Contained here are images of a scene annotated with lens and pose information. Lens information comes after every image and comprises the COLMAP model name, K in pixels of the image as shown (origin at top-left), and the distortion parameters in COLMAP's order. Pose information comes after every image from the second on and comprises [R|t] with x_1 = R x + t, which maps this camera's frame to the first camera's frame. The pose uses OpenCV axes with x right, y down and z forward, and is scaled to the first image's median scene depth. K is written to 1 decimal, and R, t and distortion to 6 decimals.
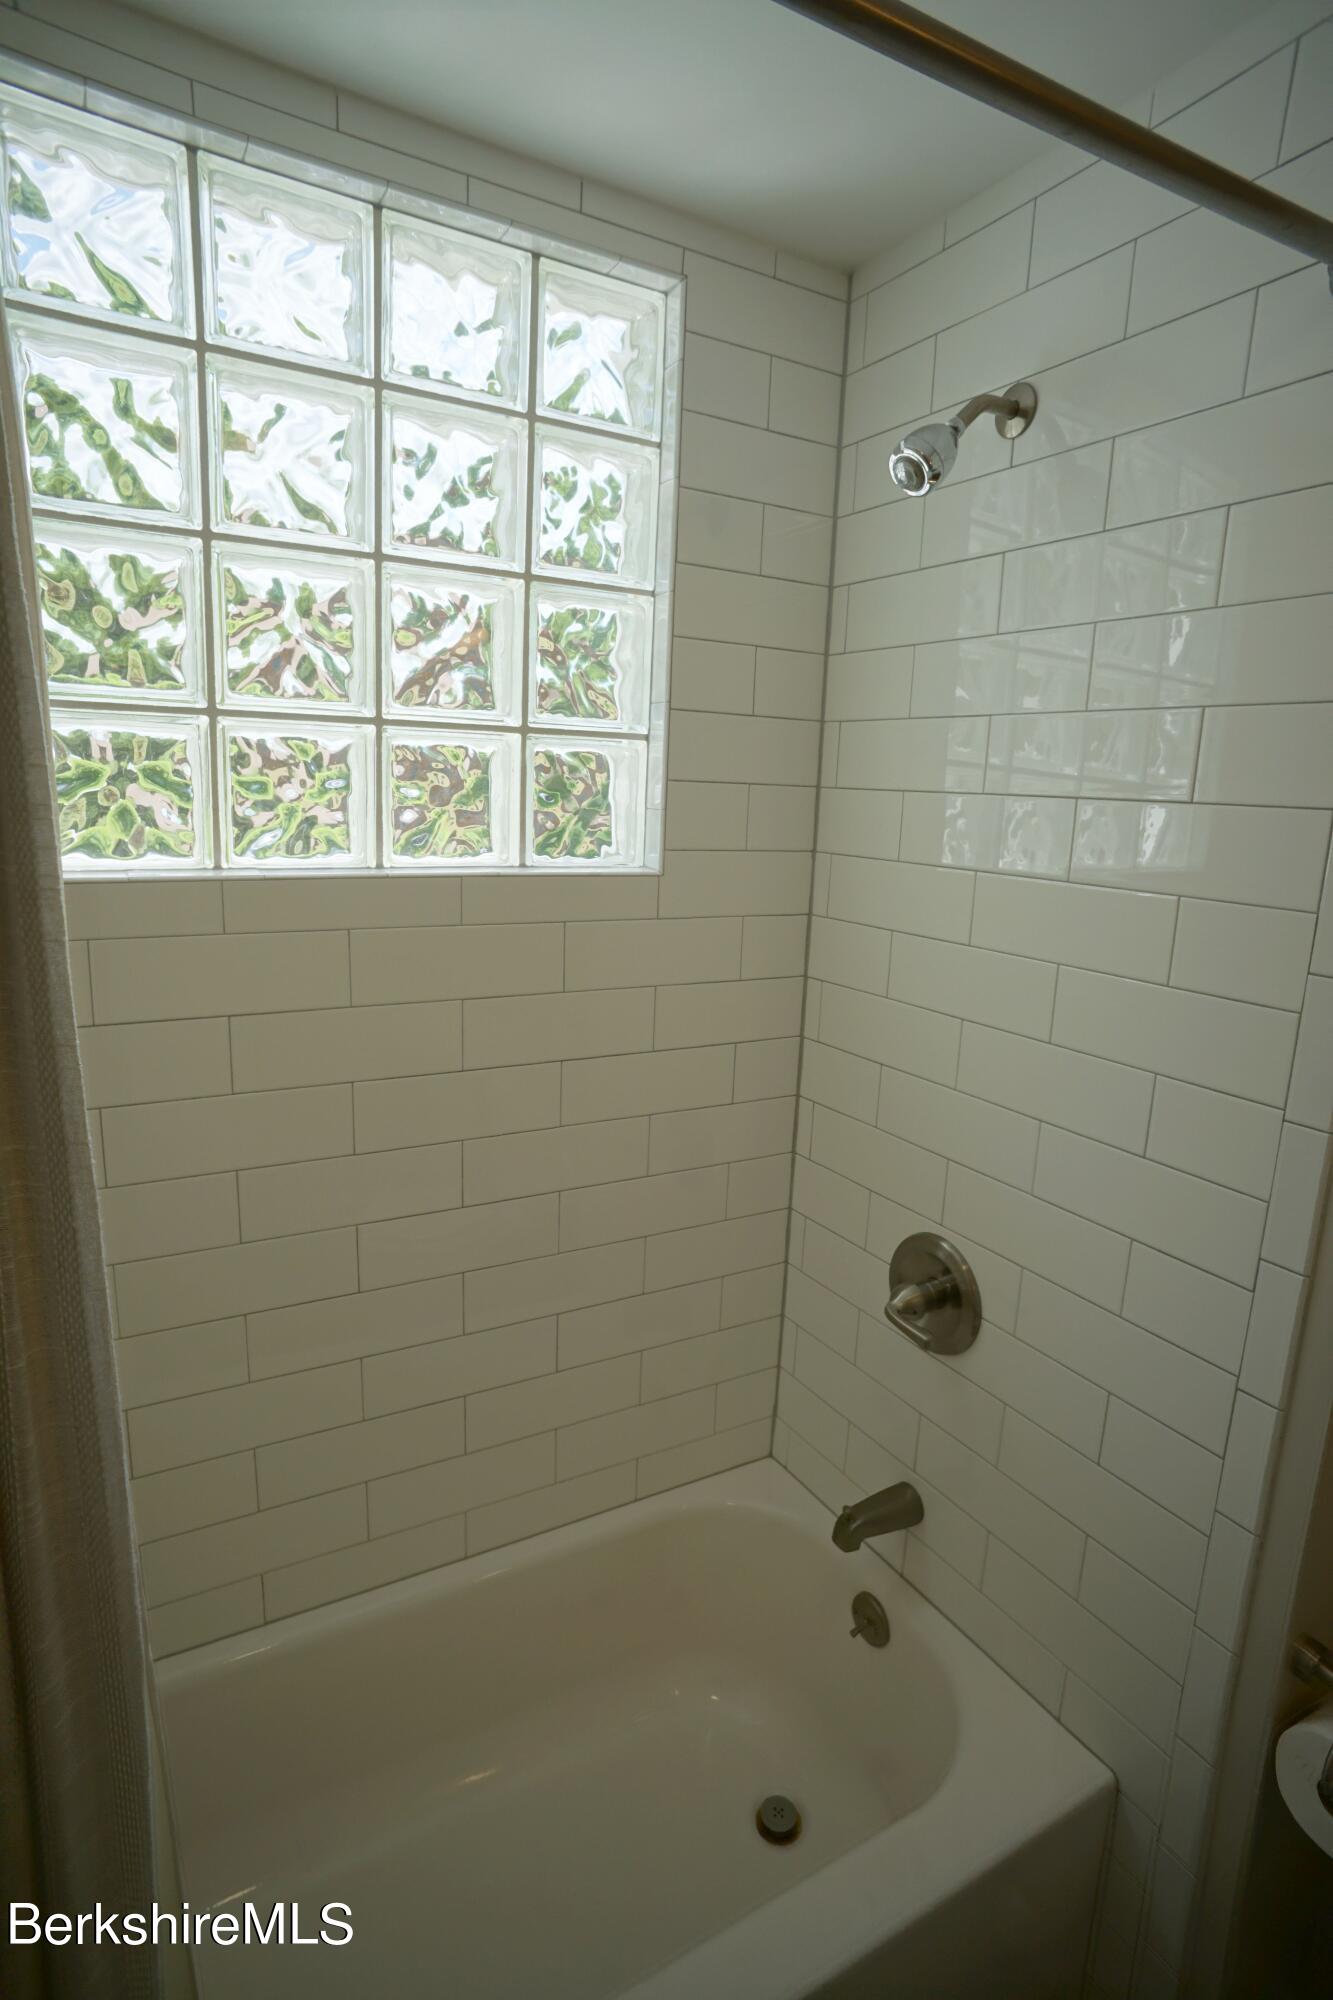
lens RADIAL K [[1066.0, 0, 664.0], [0, 1066.0, 1000.0], [0, 0, 1]] dist [-0.080119, 0.047967]
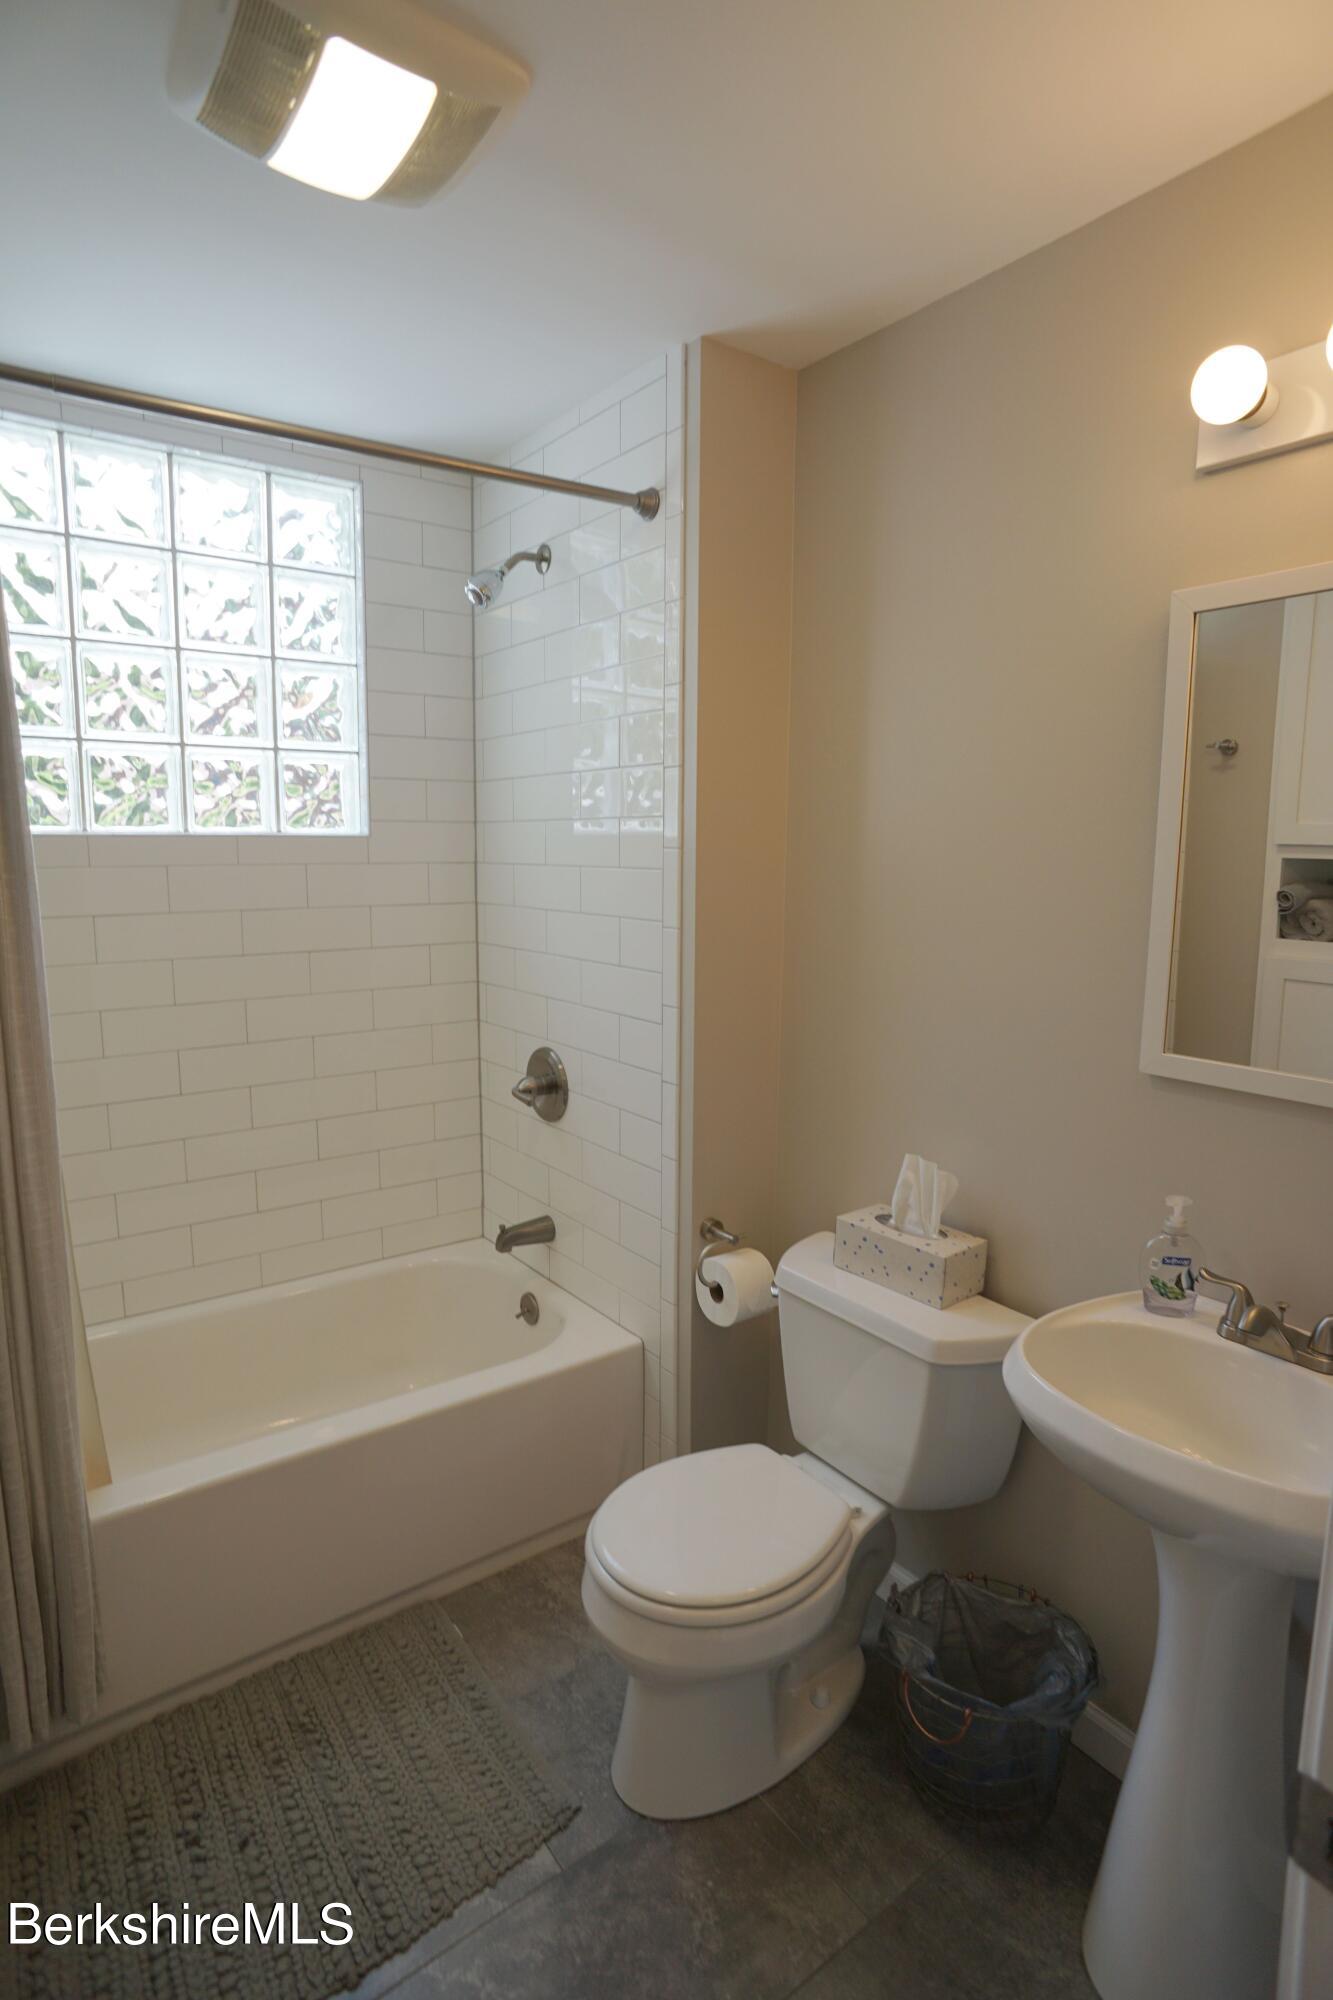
lens RADIAL K [[1066.0, 0, 670.4], [0, 1066.0, 993.8], [0, 0, 1]] dist [-0.080119, 0.047967]
pose [[0.993045, -0.048067, 0.107478, 0.309610], [0.054164, 0.997041, -0.054544, 0.269472], [-0.104538, 0.059986, 0.992710, -0.726737]]
